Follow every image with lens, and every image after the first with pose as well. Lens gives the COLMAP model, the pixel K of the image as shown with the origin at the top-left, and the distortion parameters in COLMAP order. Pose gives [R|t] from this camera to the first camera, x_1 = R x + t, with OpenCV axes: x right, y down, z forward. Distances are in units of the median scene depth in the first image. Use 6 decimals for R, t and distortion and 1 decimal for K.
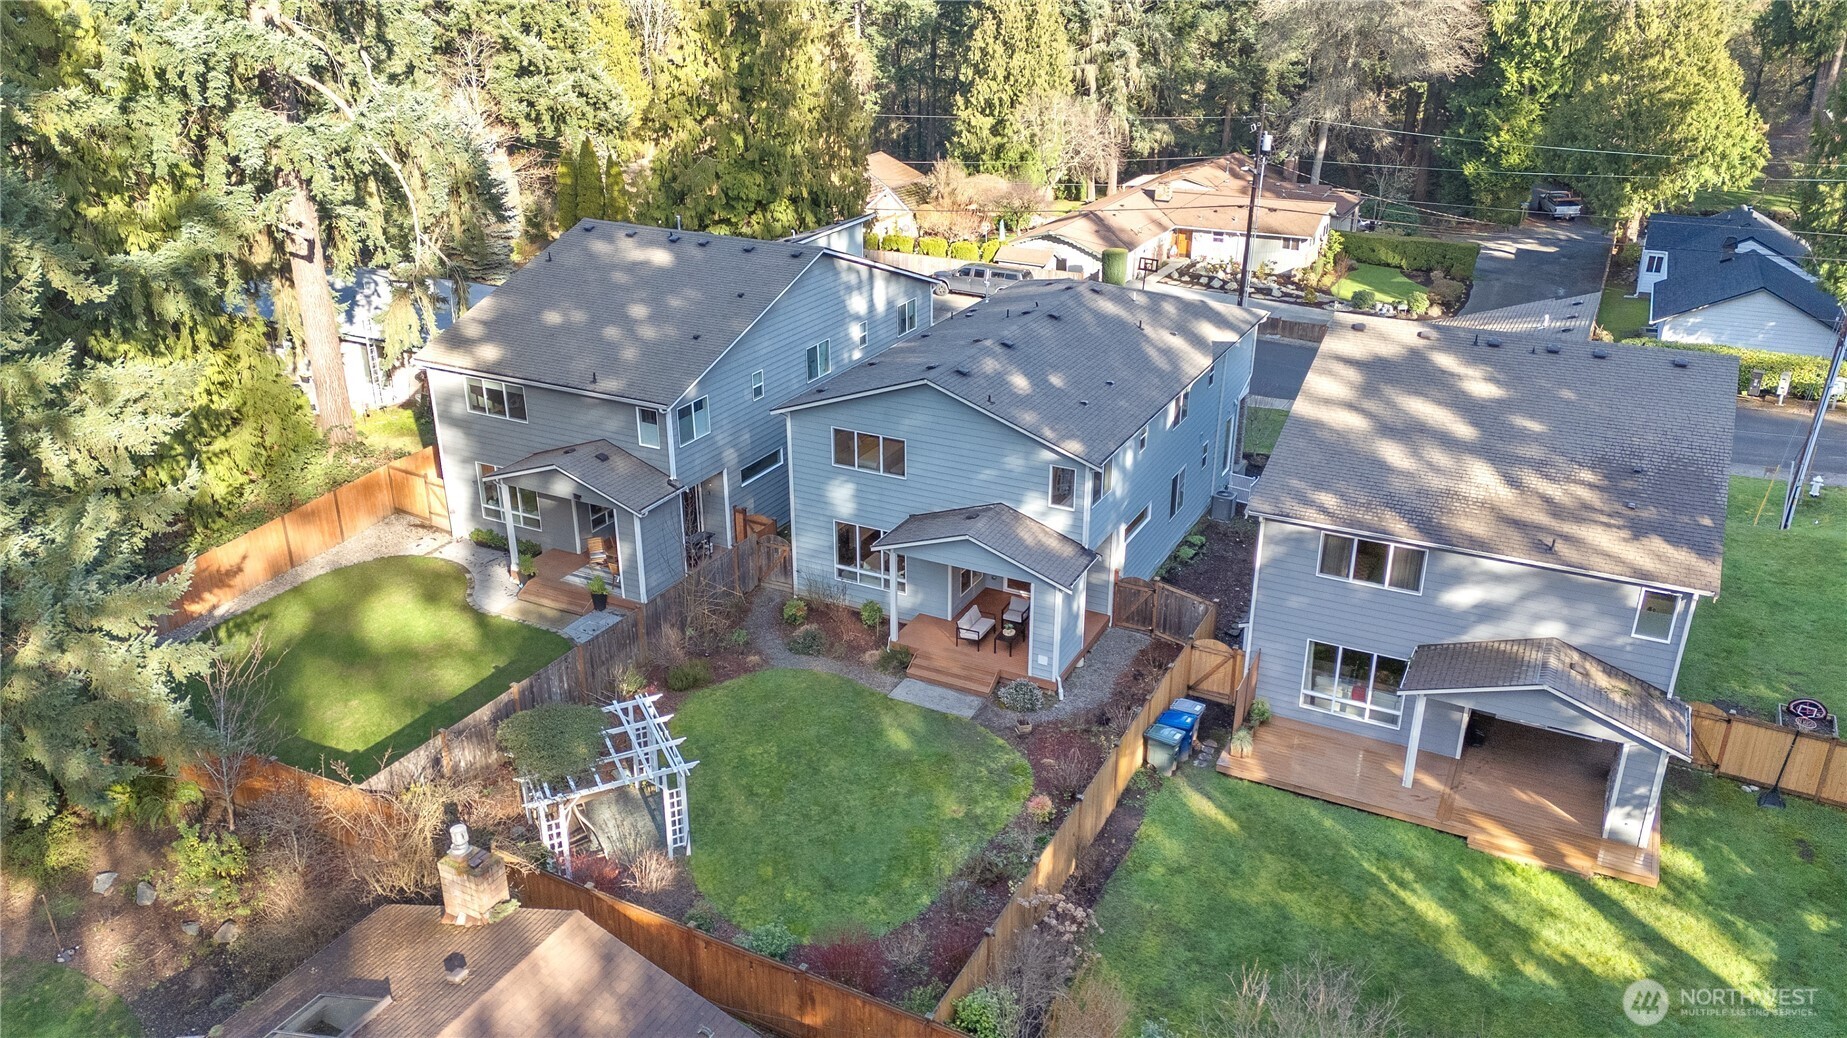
lens RADIAL K [[1347.5, 0, 923.5], [0, 1347.5, 519.0], [0, 0, 1]] dist [0.085354, -0.058737]
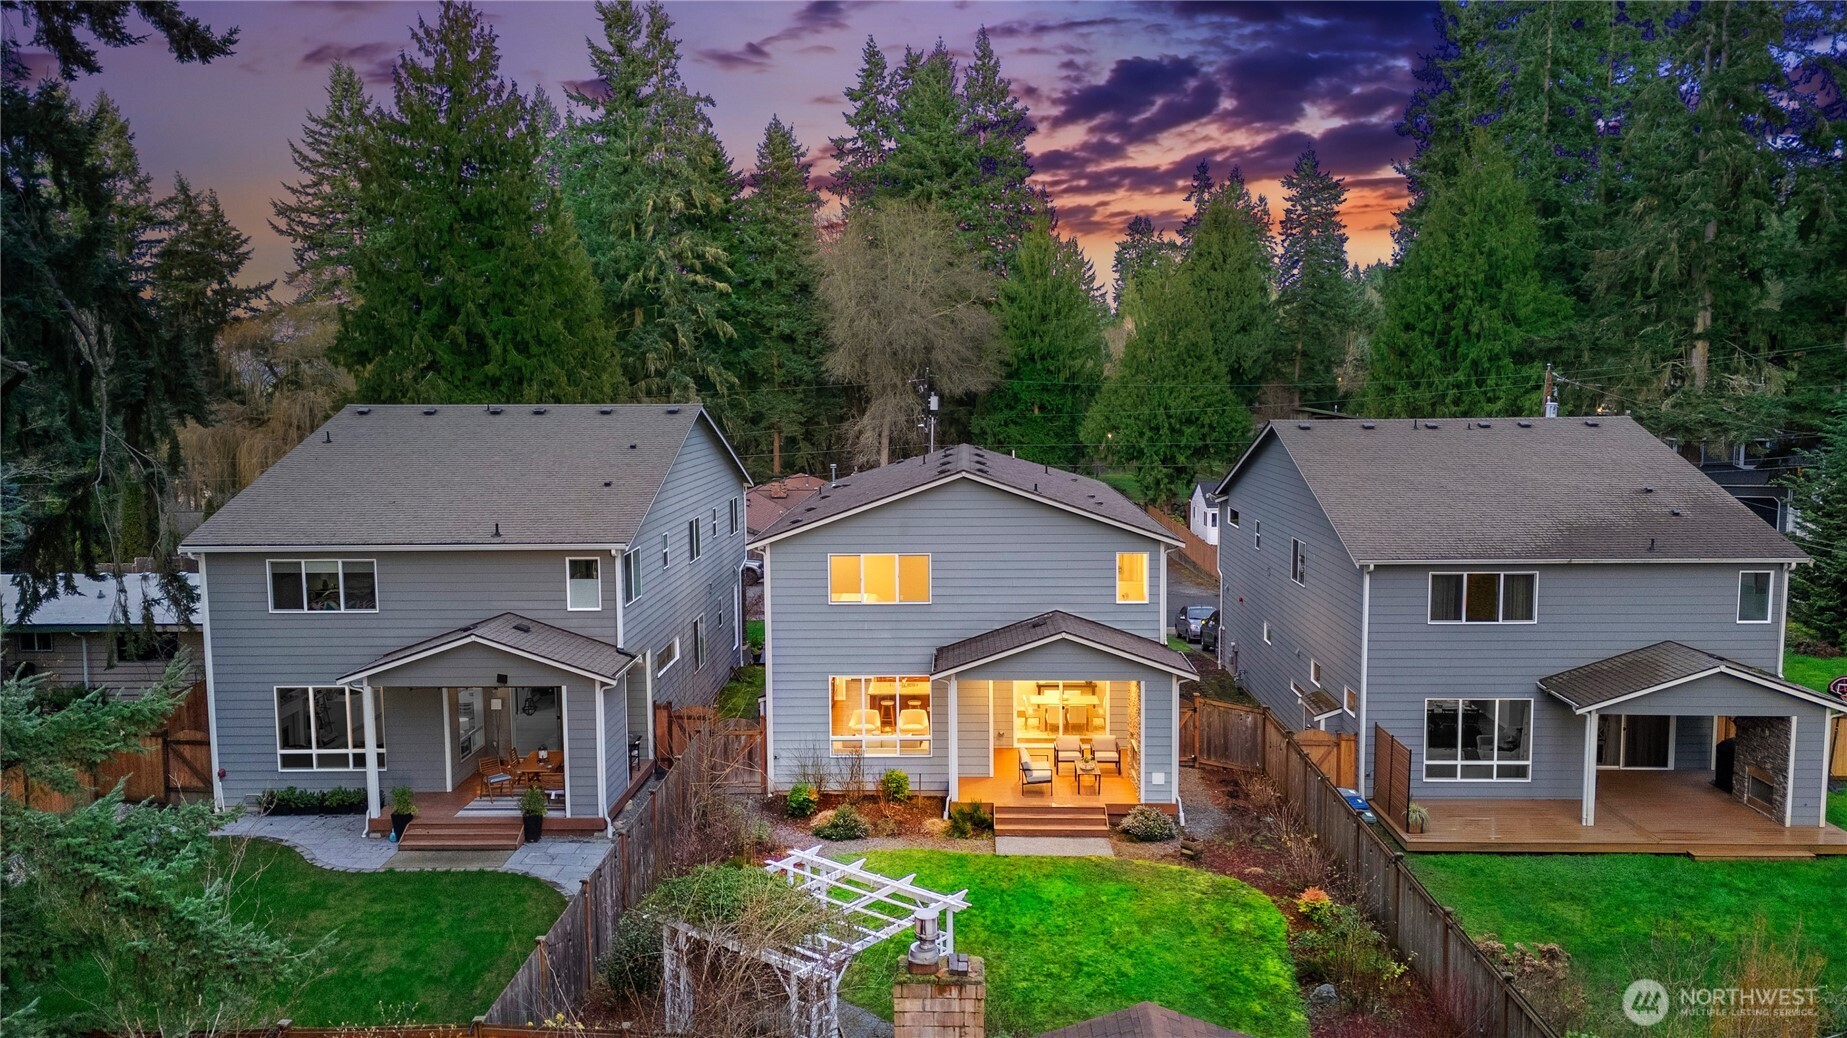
lens RADIAL K [[1343.3, 0, 928.5], [0, 1343.3, 525.8], [0, 0, 1]] dist [0.065413, -0.078883]
pose [[0.898691, -0.051143, 0.435591, -0.400274], [0.180710, 0.948133, -0.261512, 0.150733], [-0.399623, 0.313734, 0.861320, 0.293646]]
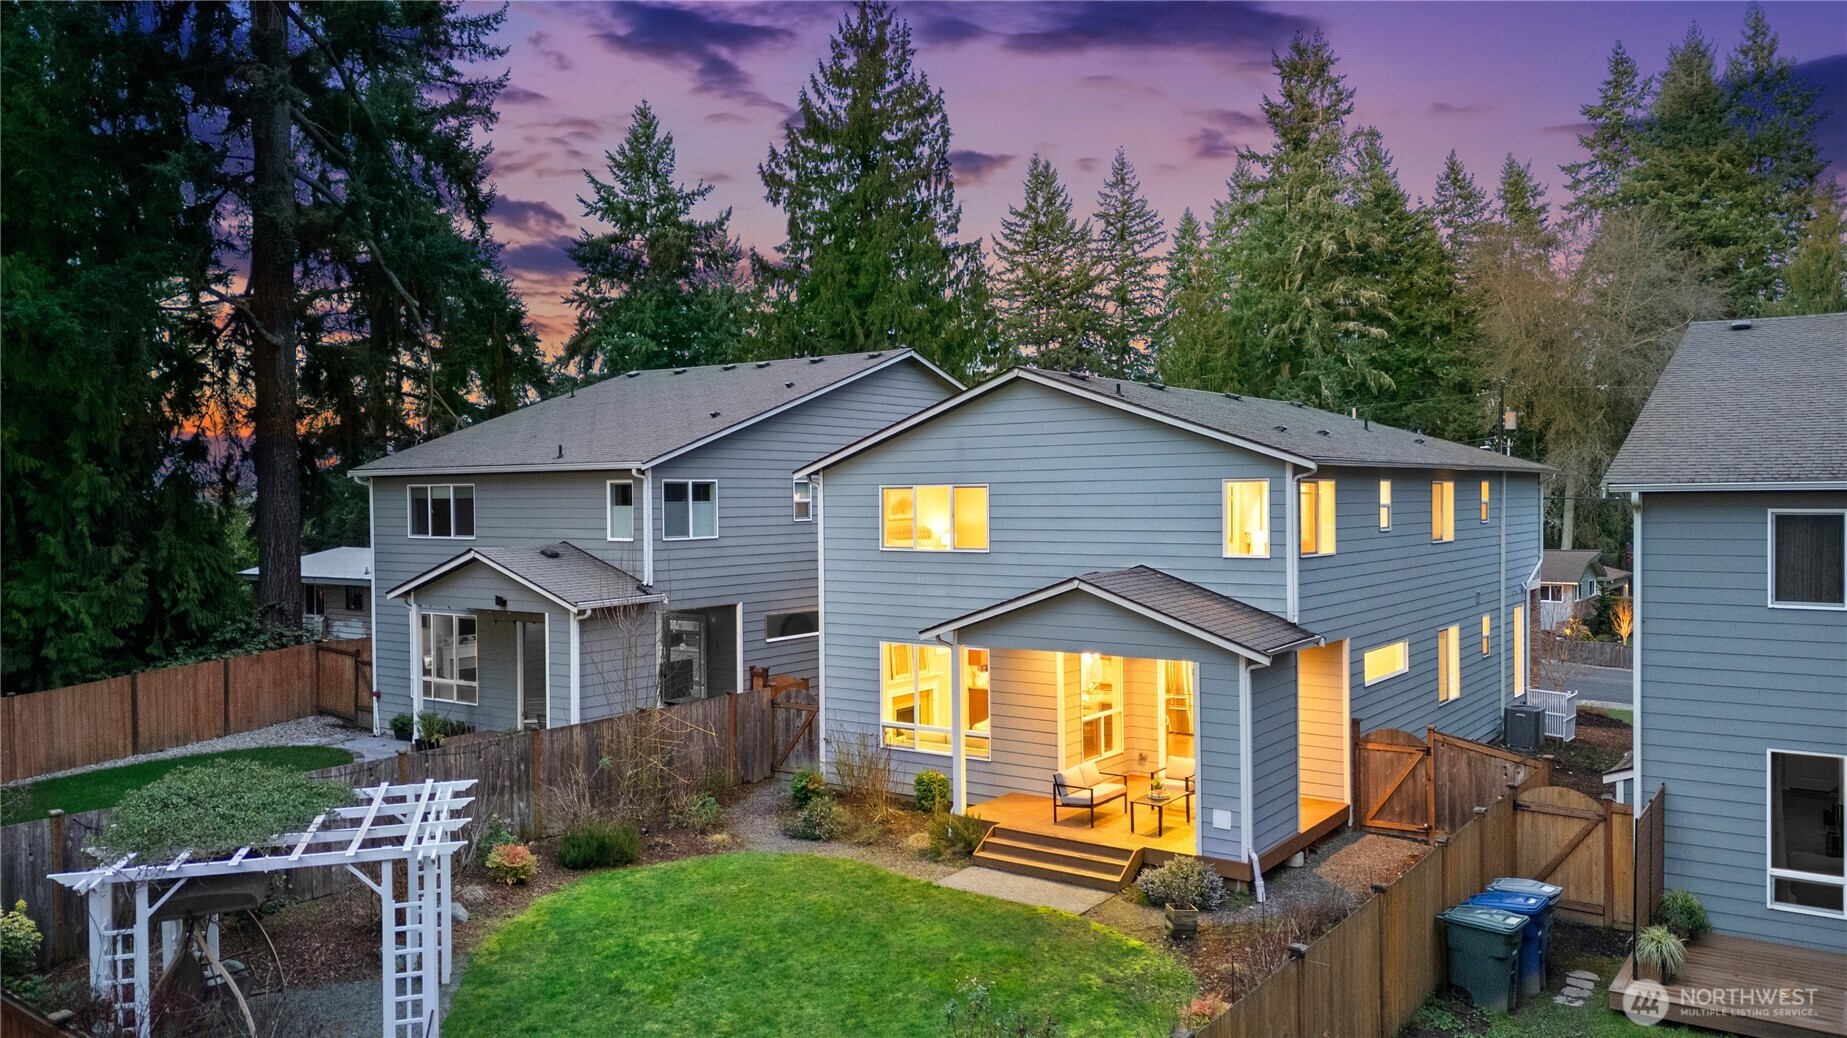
lens RADIAL K [[1343.3, 0, 928.5], [0, 1343.3, 525.8], [0, 0, 1]] dist [0.065413, -0.078883]
pose [[0.988867, -0.003235, -0.148765, 0.054460], [-0.054051, 0.923663, -0.379374, 0.208842], [0.138636, 0.383191, 0.913206, 0.459767]]
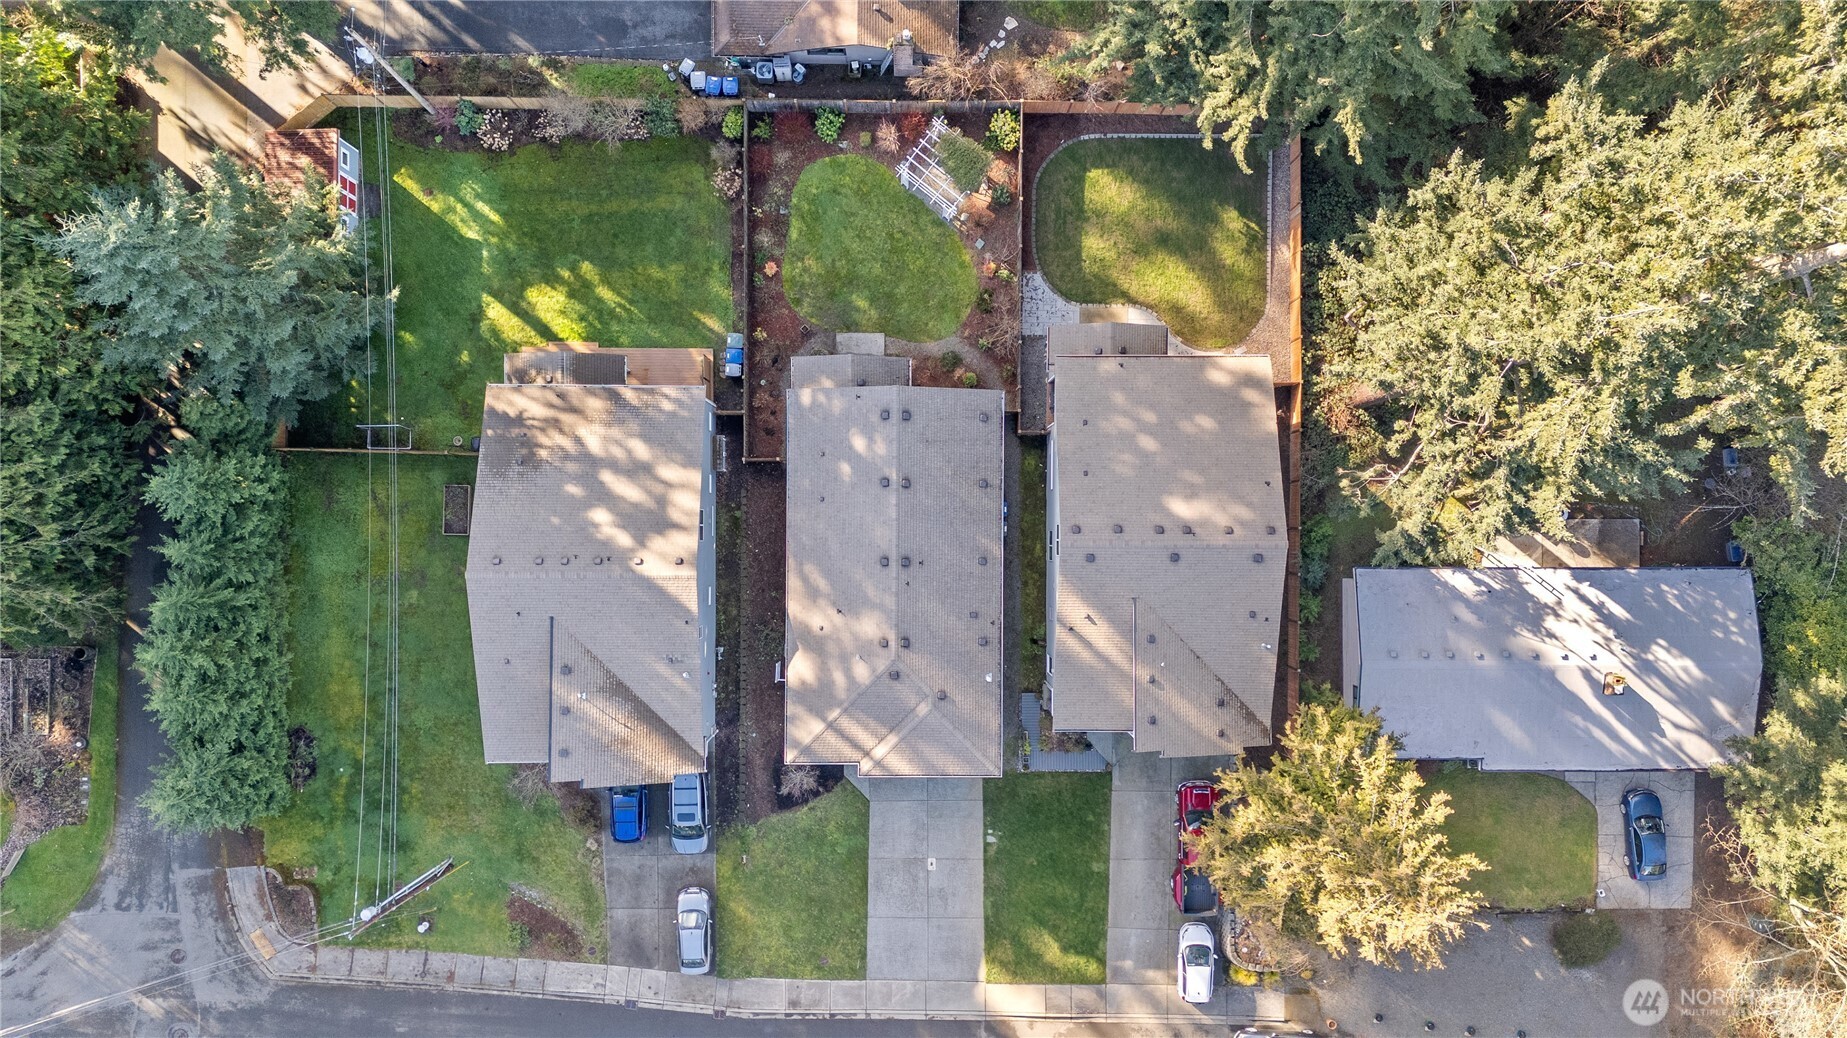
lens RADIAL K [[1343.3, 0, 928.5], [0, 1343.3, 525.8], [0, 0, 1]] dist [0.065413, -0.078883]
pose [[-0.893717, 0.448004, -0.023700, 0.084924], [-0.205277, -0.361388, 0.909538, -1.715417], [0.398912, 0.817735, 0.414944, 0.465835]]
